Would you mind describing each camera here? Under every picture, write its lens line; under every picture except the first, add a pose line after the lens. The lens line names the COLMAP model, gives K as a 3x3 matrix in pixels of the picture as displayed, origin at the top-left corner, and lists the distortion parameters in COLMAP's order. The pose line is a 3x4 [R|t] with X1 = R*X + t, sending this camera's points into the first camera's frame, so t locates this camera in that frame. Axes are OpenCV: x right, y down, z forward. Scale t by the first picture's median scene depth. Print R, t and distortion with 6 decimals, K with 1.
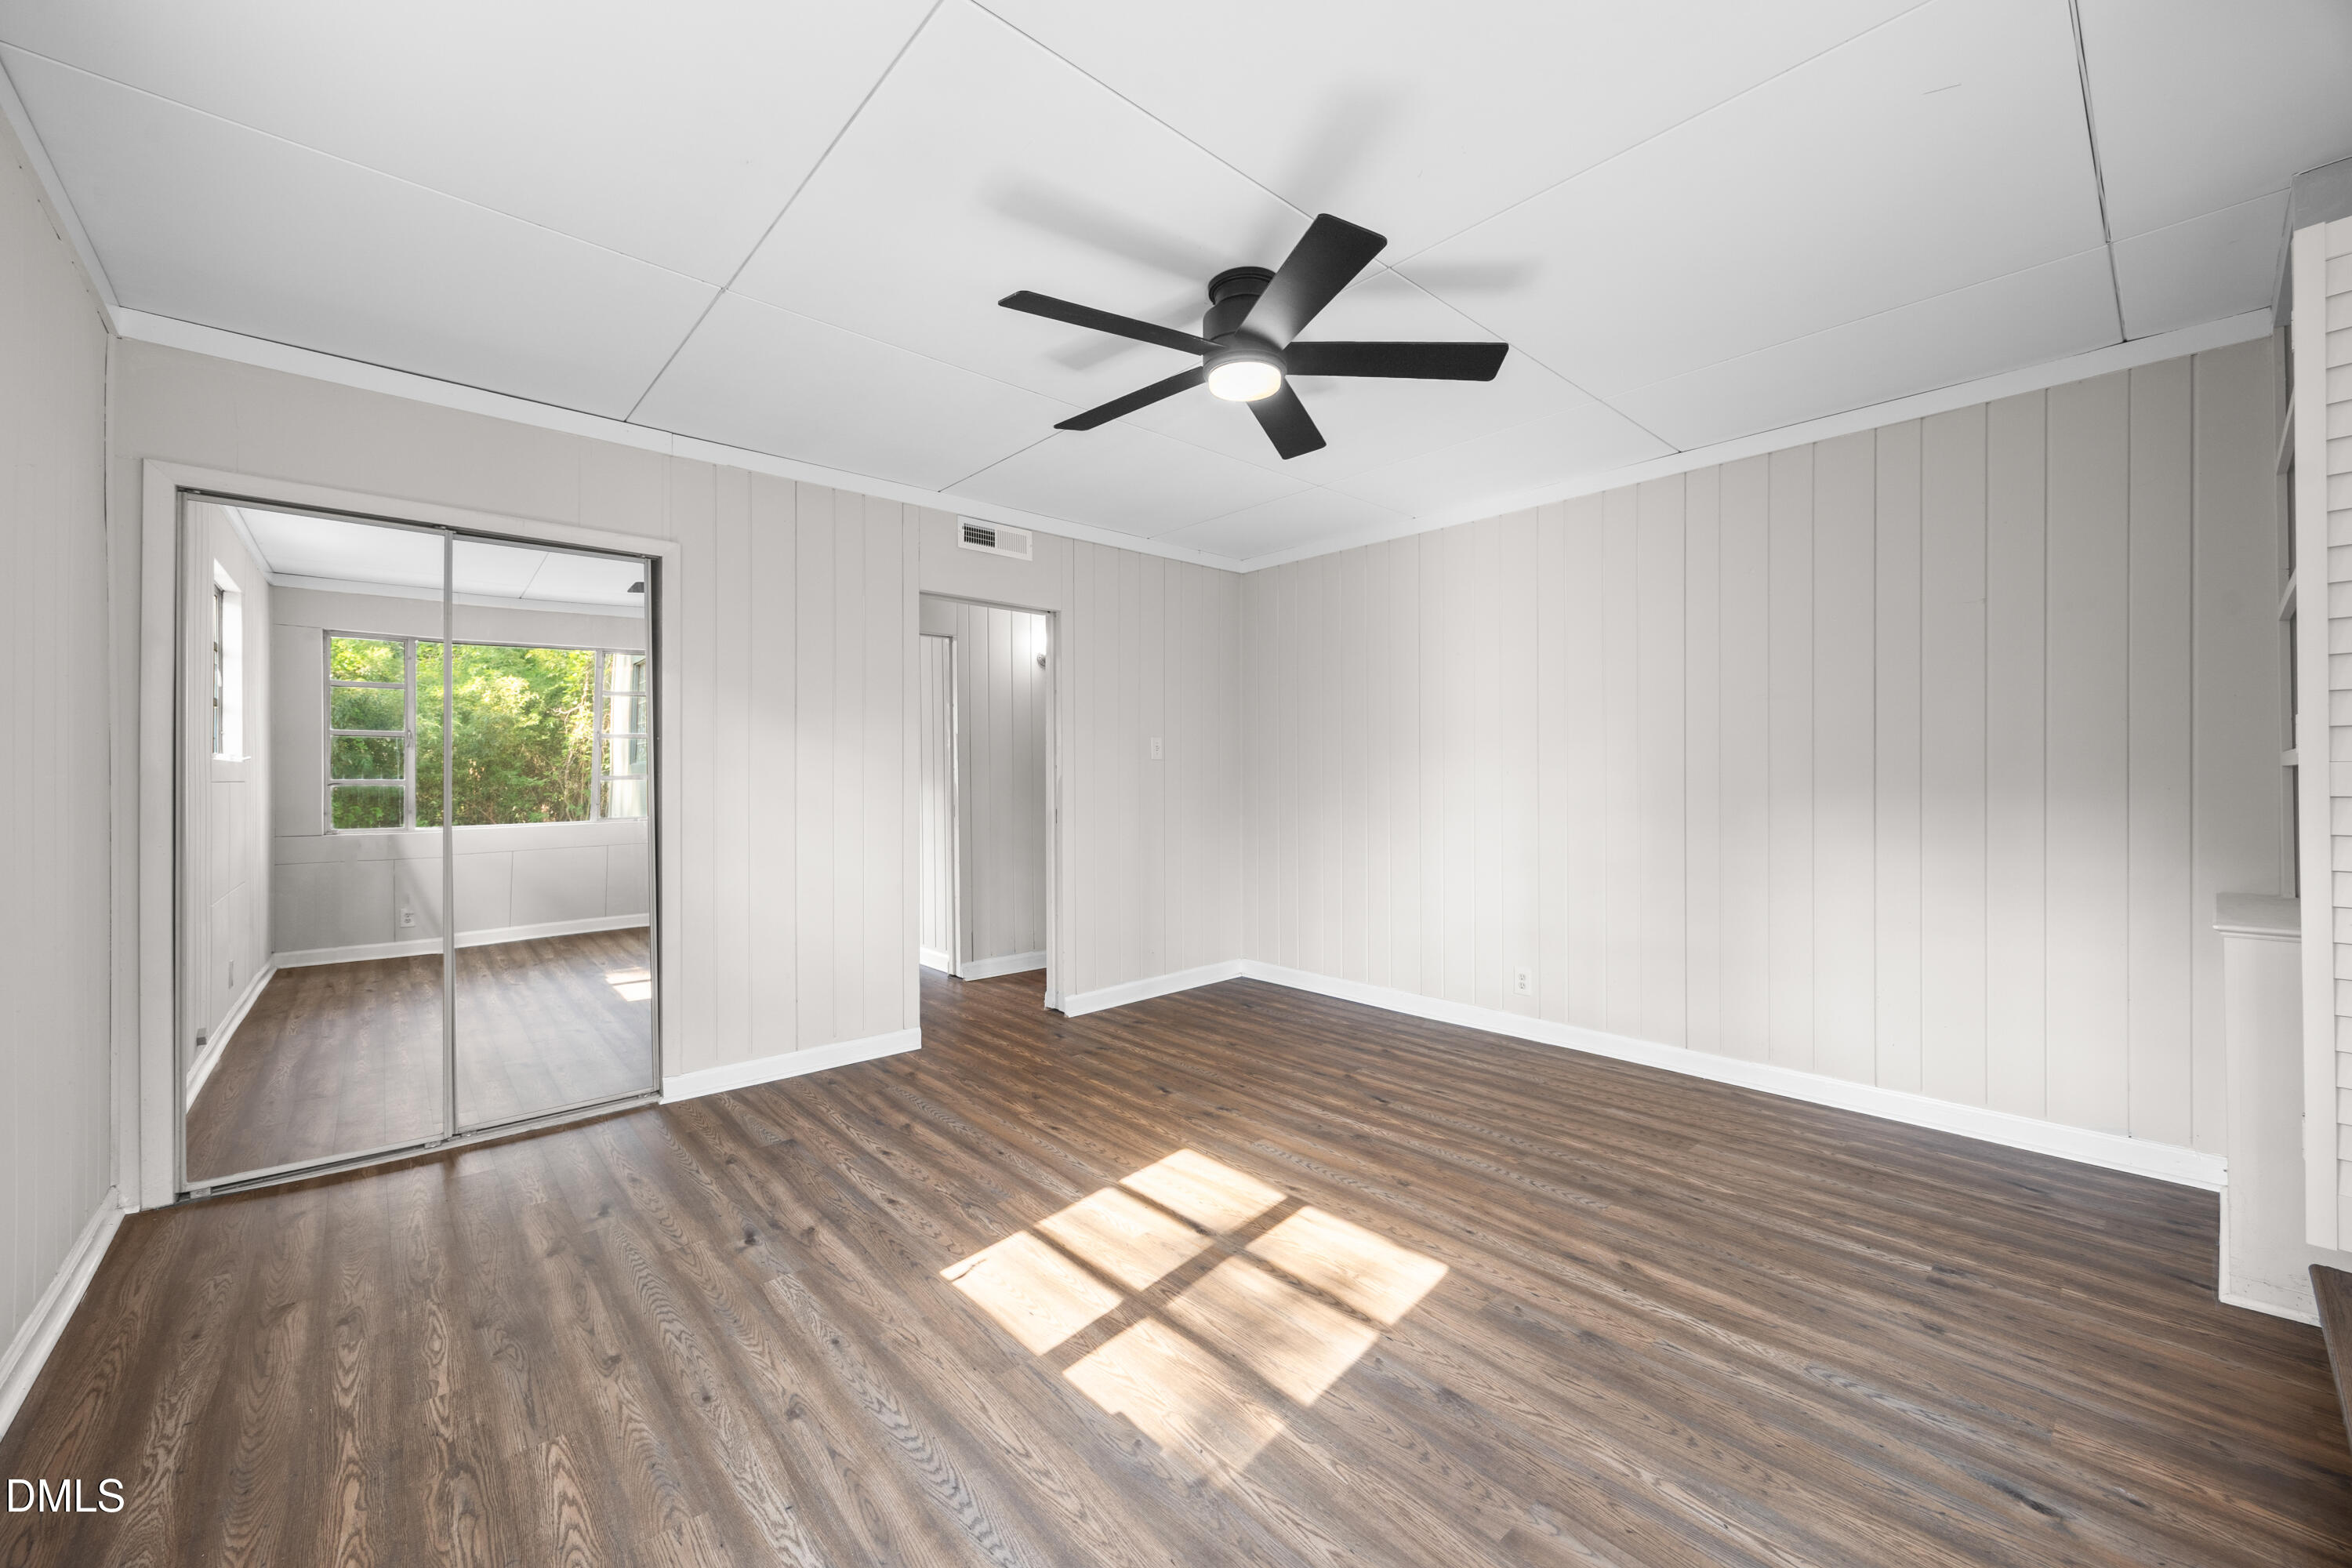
lens RADIAL K [[953.4, 0, 1181.9], [0, 953.4, 785.8], [0, 0, 1]] dist [0.009675, -0.000609]
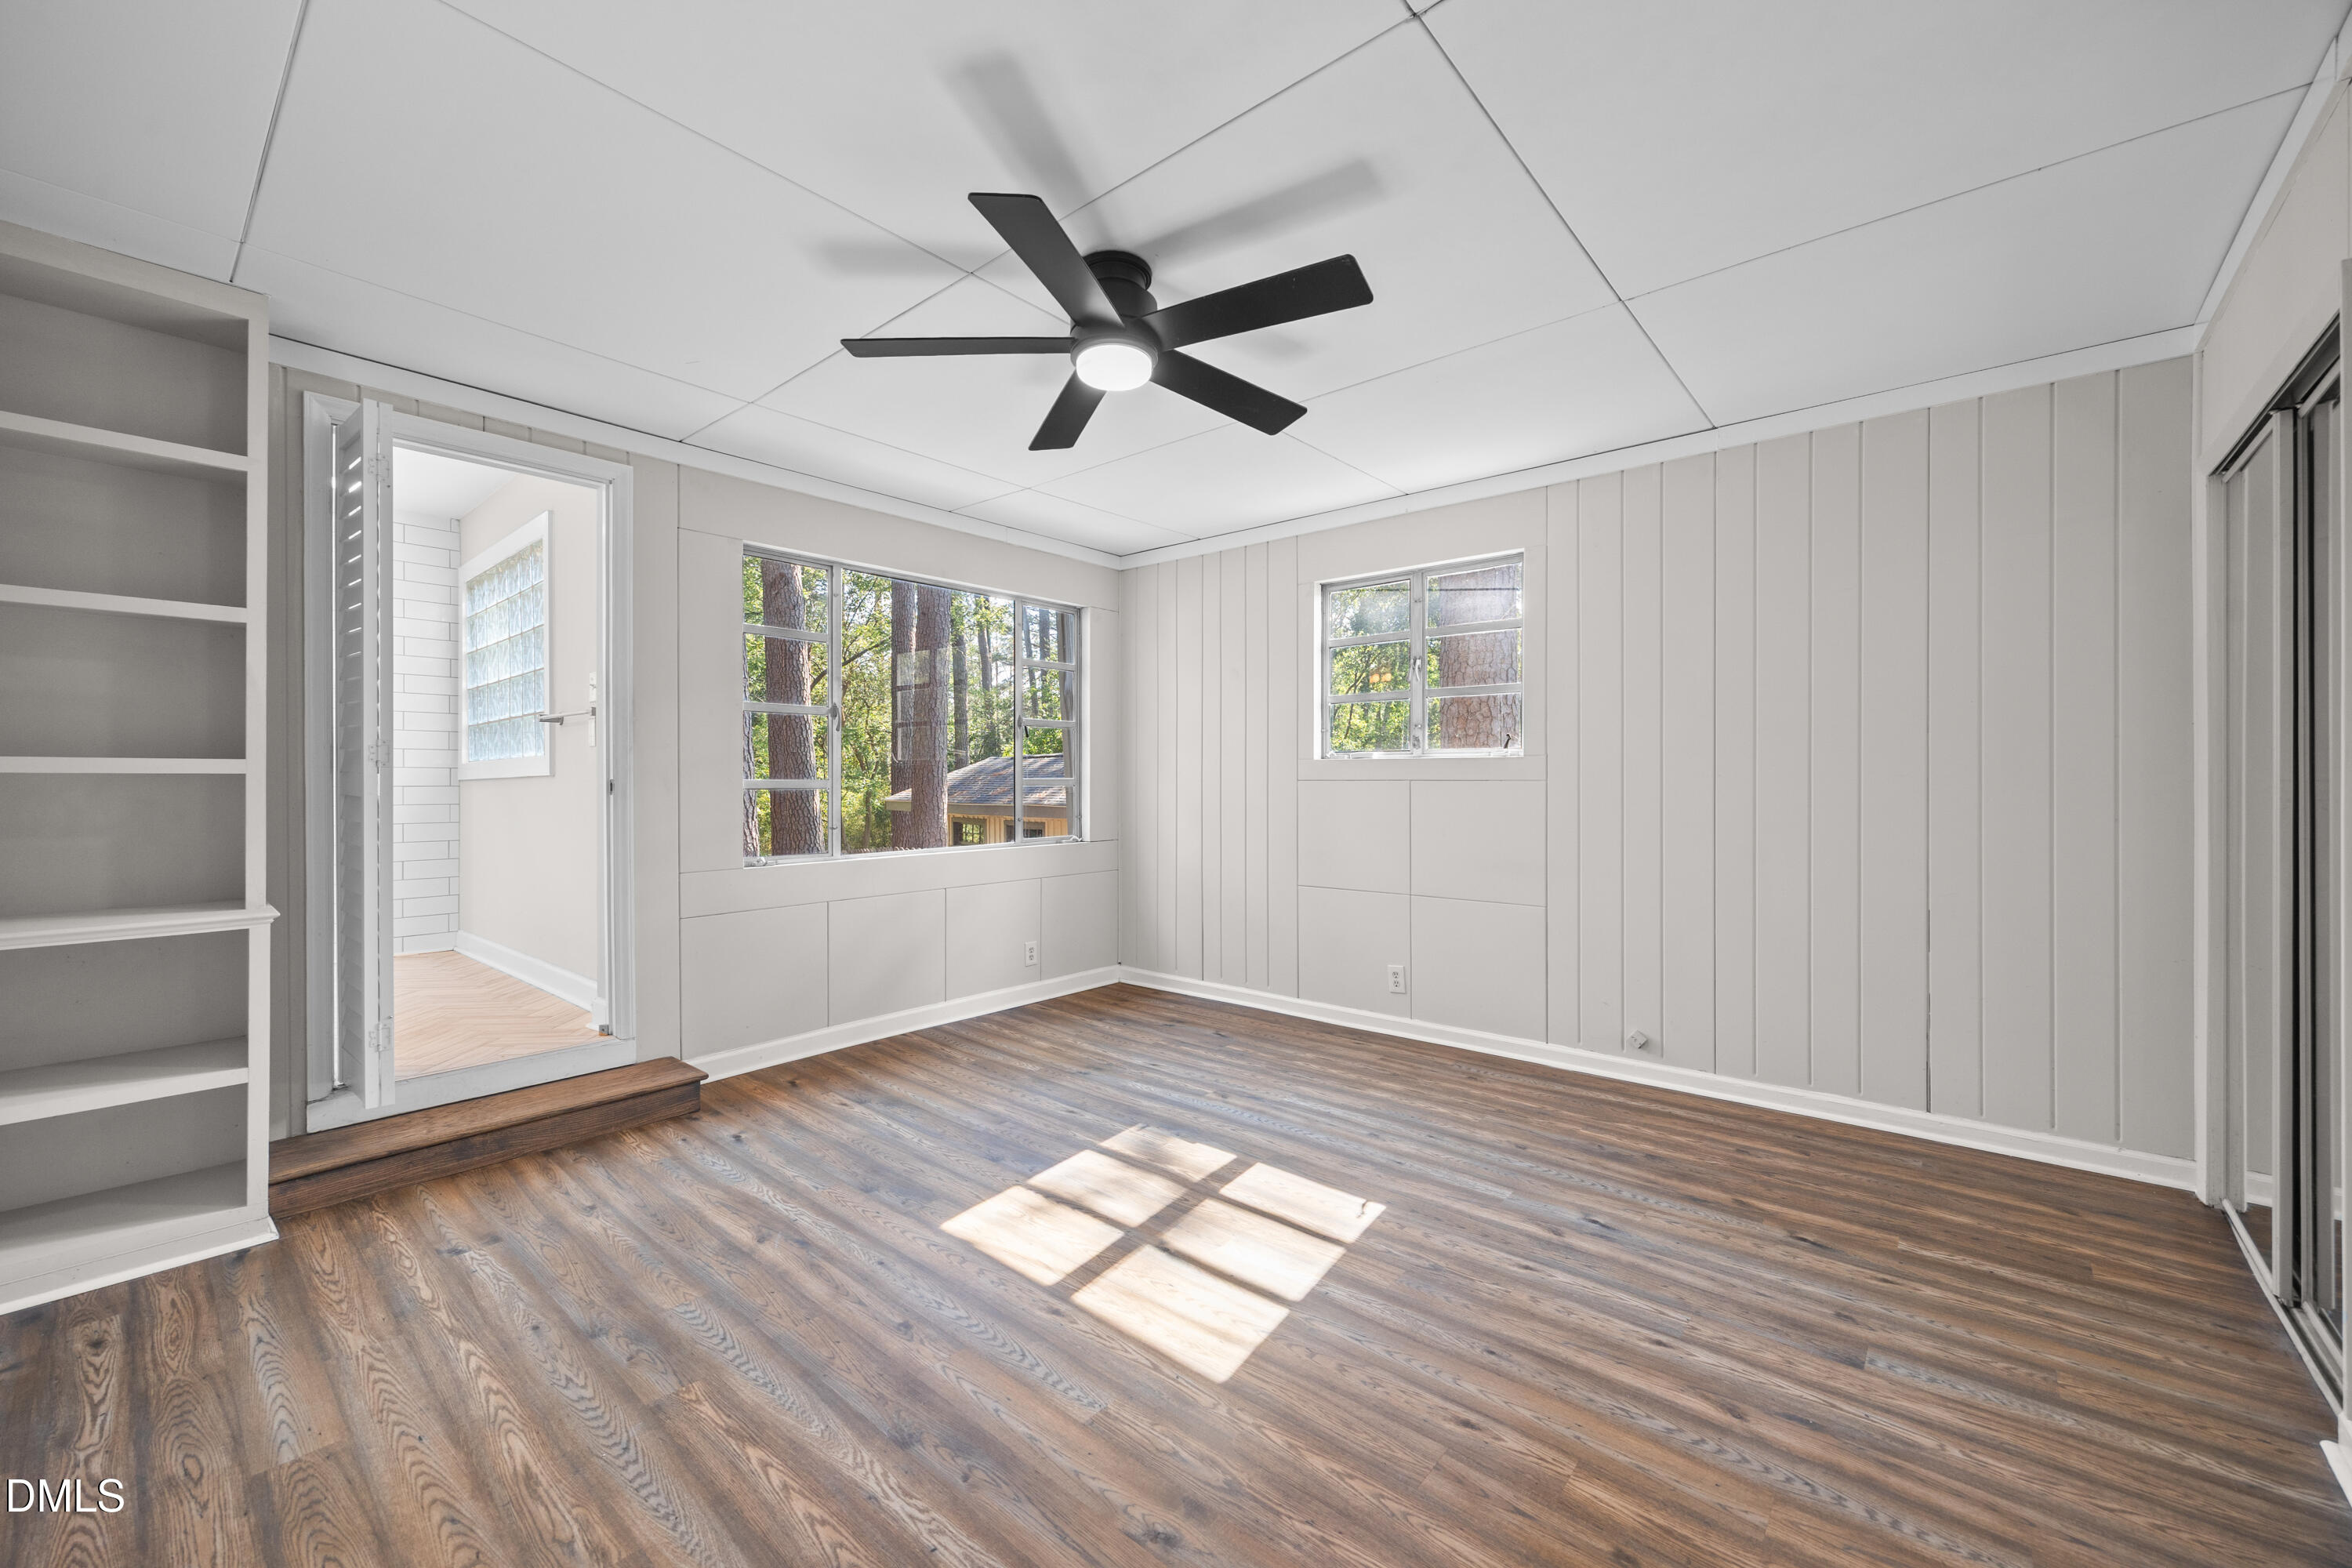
lens RADIAL K [[953.4, 0, 1181.9], [0, 953.4, 785.8], [0, 0, 1]] dist [0.009675, -0.000609]
pose [[-0.992214, 0.007684, -0.124305, 0.121364], [0.006100, 0.999895, 0.013115, -0.015147], [0.124393, 0.012255, -0.992157, 1.992740]]
